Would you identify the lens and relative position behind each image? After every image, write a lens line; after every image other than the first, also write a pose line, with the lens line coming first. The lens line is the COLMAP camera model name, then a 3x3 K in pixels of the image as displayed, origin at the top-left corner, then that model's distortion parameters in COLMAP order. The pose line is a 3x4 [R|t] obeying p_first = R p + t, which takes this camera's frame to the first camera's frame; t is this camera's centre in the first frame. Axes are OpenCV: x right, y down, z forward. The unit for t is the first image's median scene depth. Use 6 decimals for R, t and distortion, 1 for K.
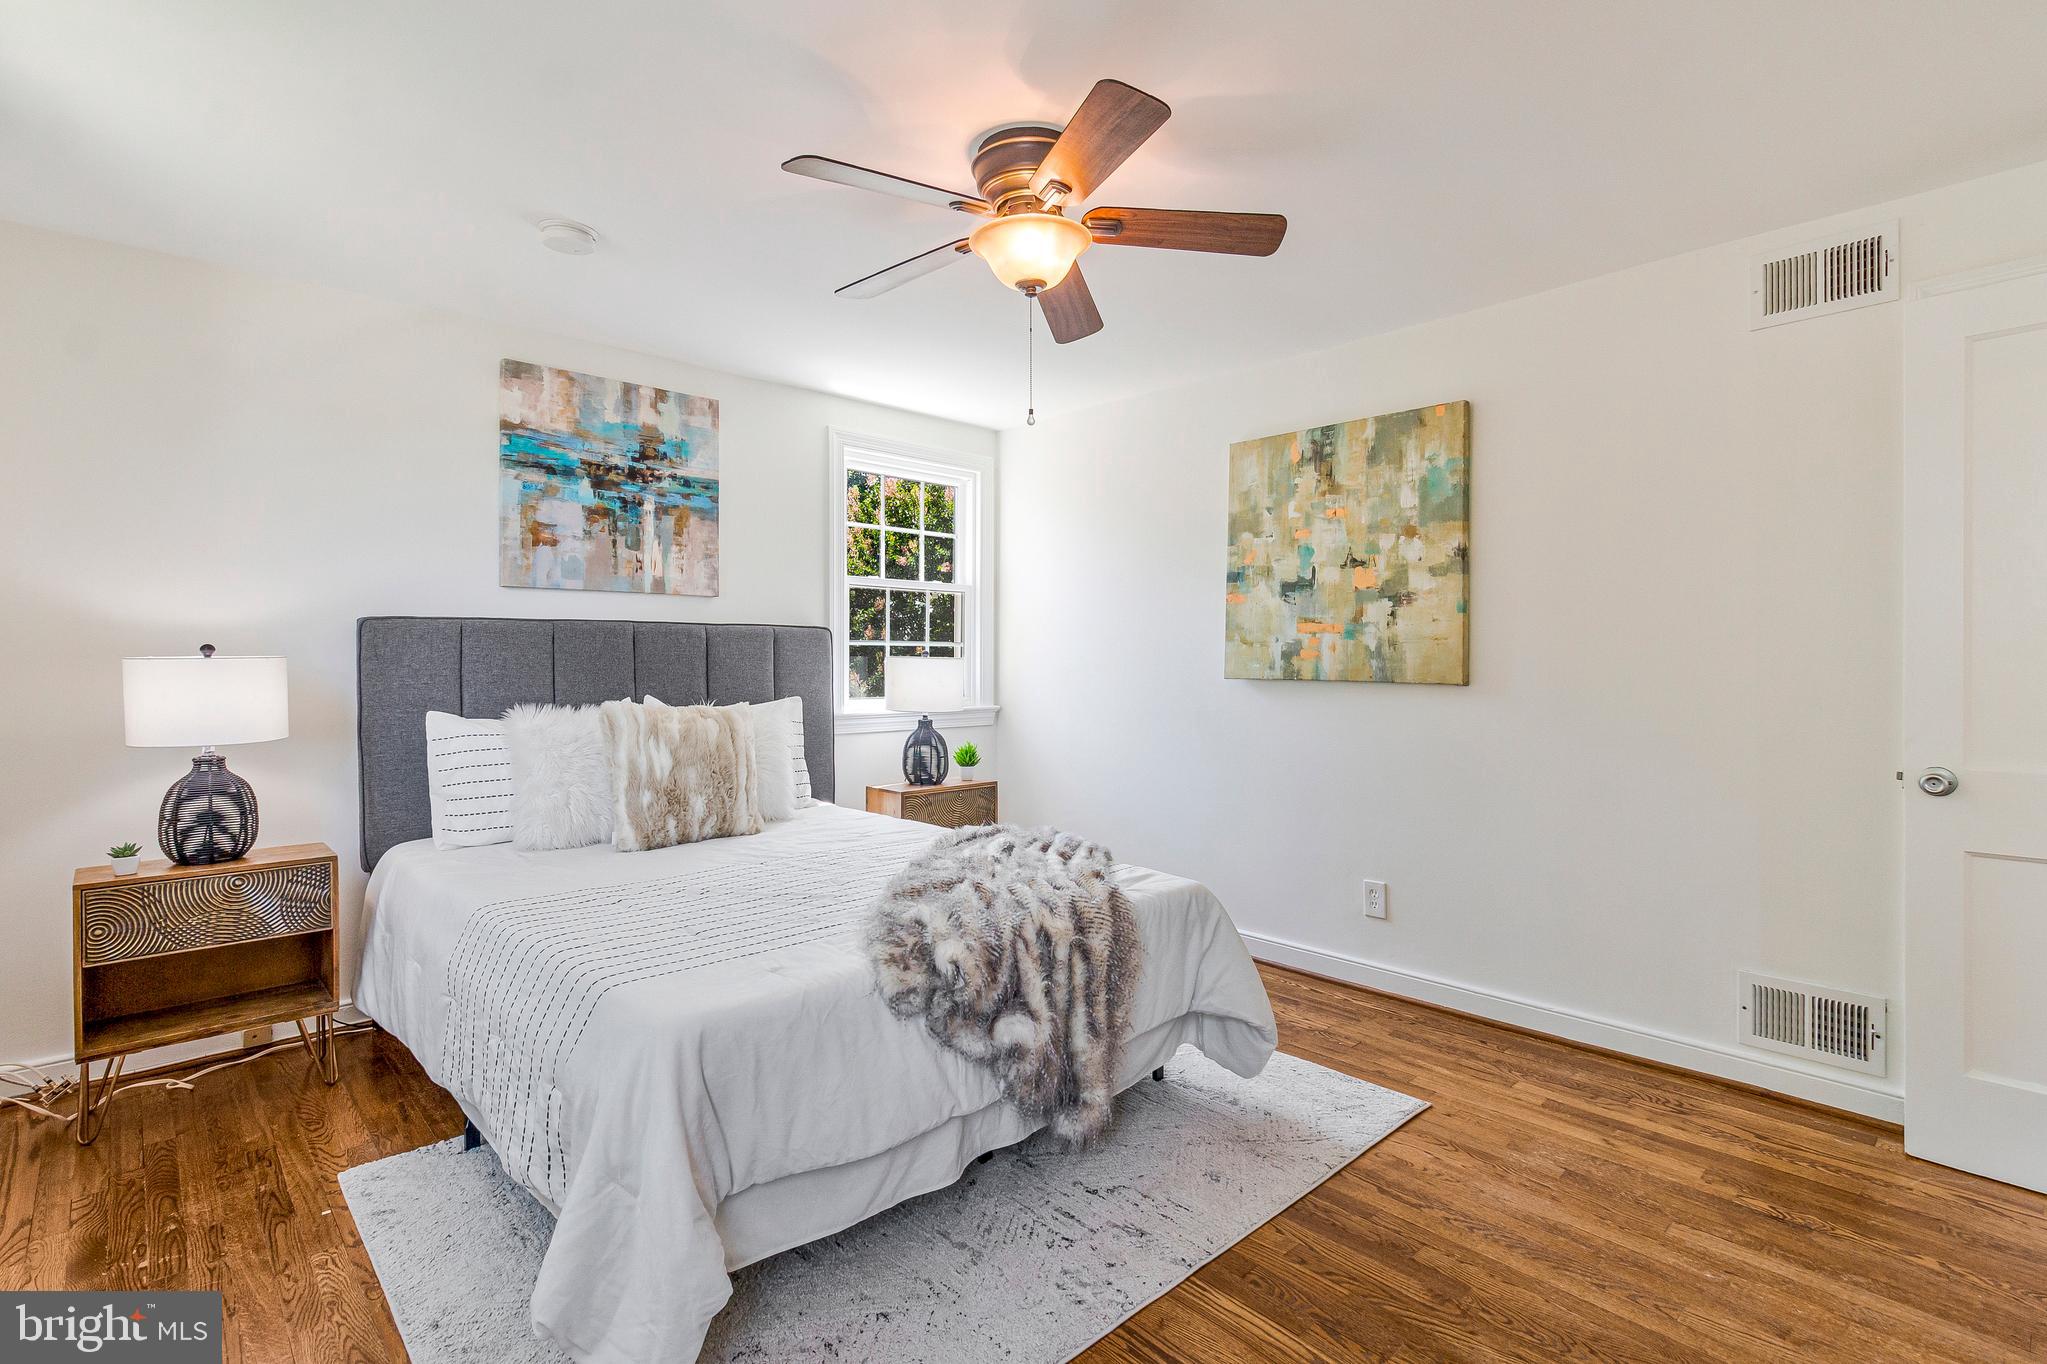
lens RADIAL K [[974.6, 0, 1033.7], [0, 974.6, 673.1], [0, 0, 1]] dist [0.000692, 0.000220]
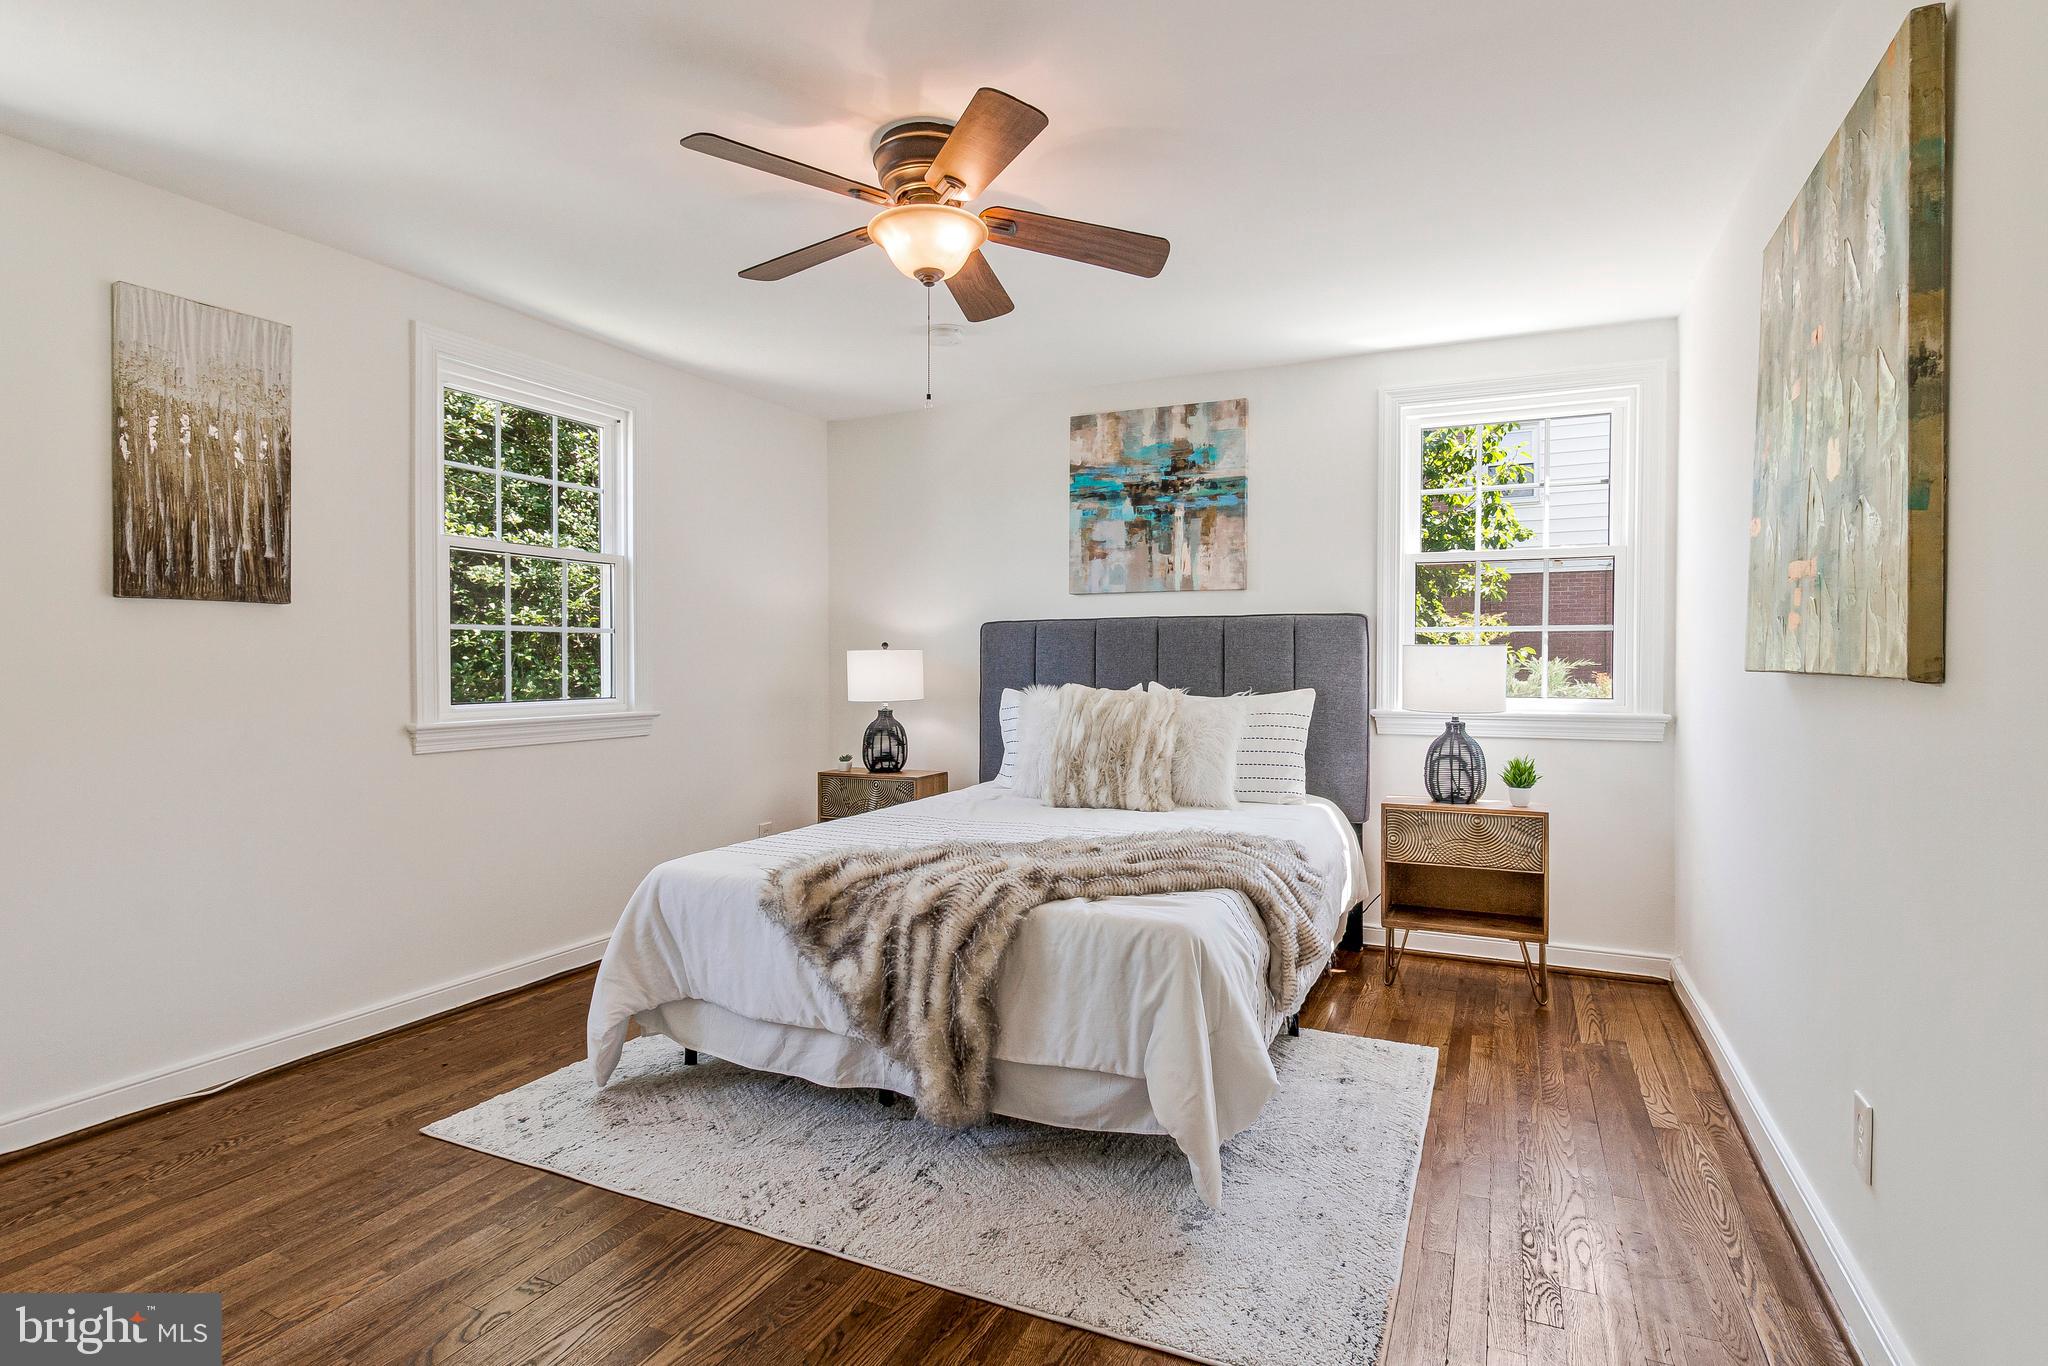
lens RADIAL K [[1015.2, 0, 1038.3], [0, 1015.2, 674.1], [0, 0, 1]] dist [-0.002731, -0.001982]
pose [[0.375112, 0.012139, -0.926900, 0.636378], [-0.010650, 0.999905, 0.008785, 0.004791], [0.926918, 0.006576, 0.375206, 0.426982]]
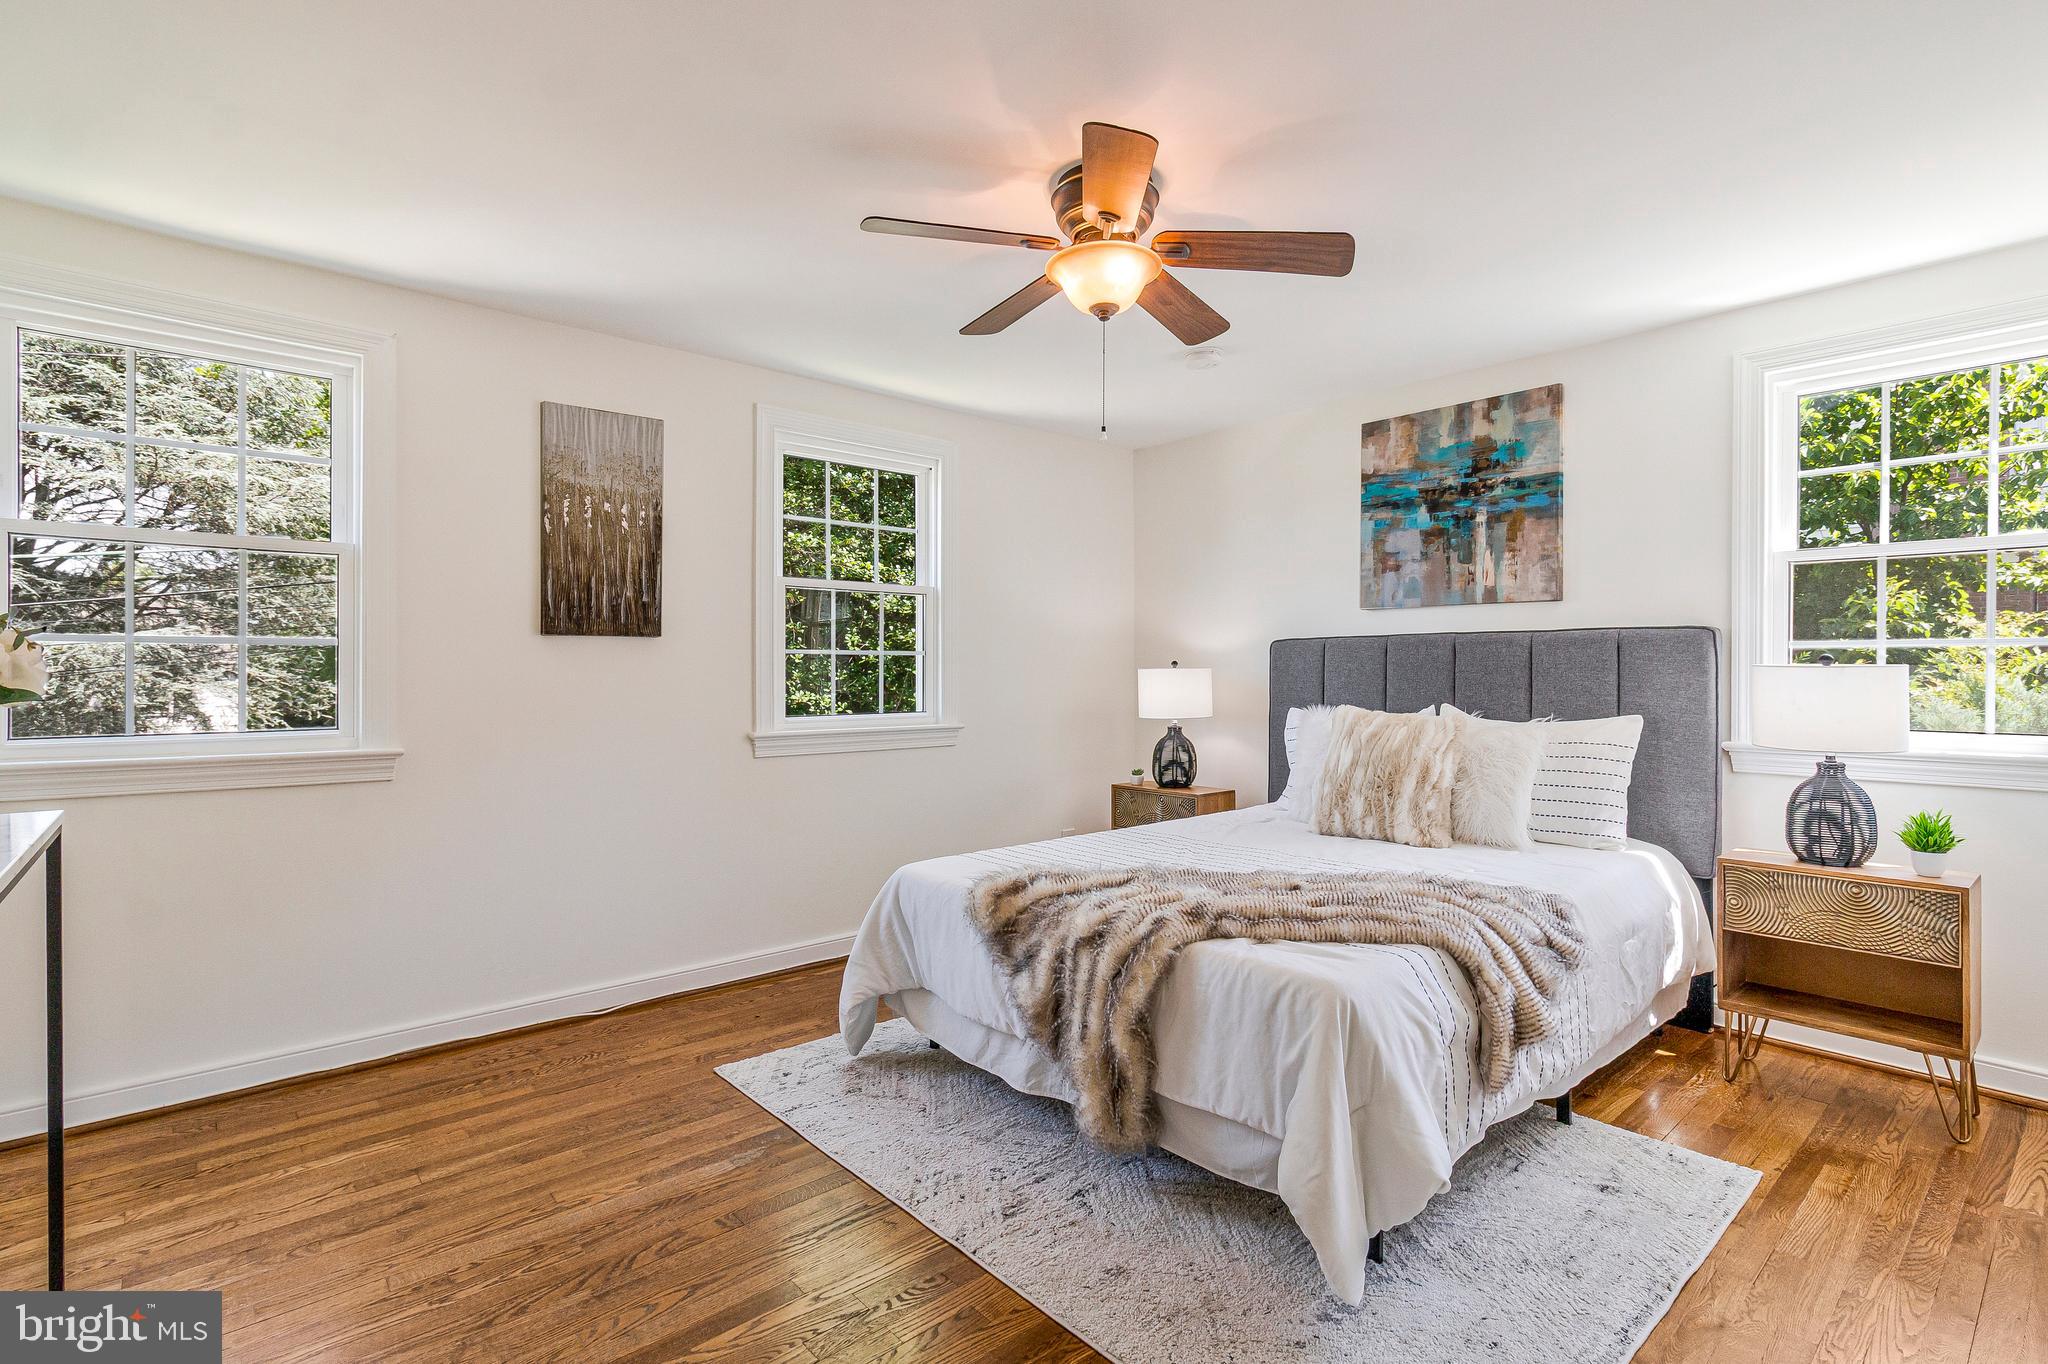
lens RADIAL K [[975.1, 0, 1034.2], [0, 975.1, 673.0], [0, 0, 1]] dist [0.000692, 0.000220]
pose [[-0.027523, 0.004367, -0.999612, 0.643957], [-0.011347, 0.999925, 0.004681, -0.009768], [0.999557, 0.011471, -0.027472, 0.580153]]
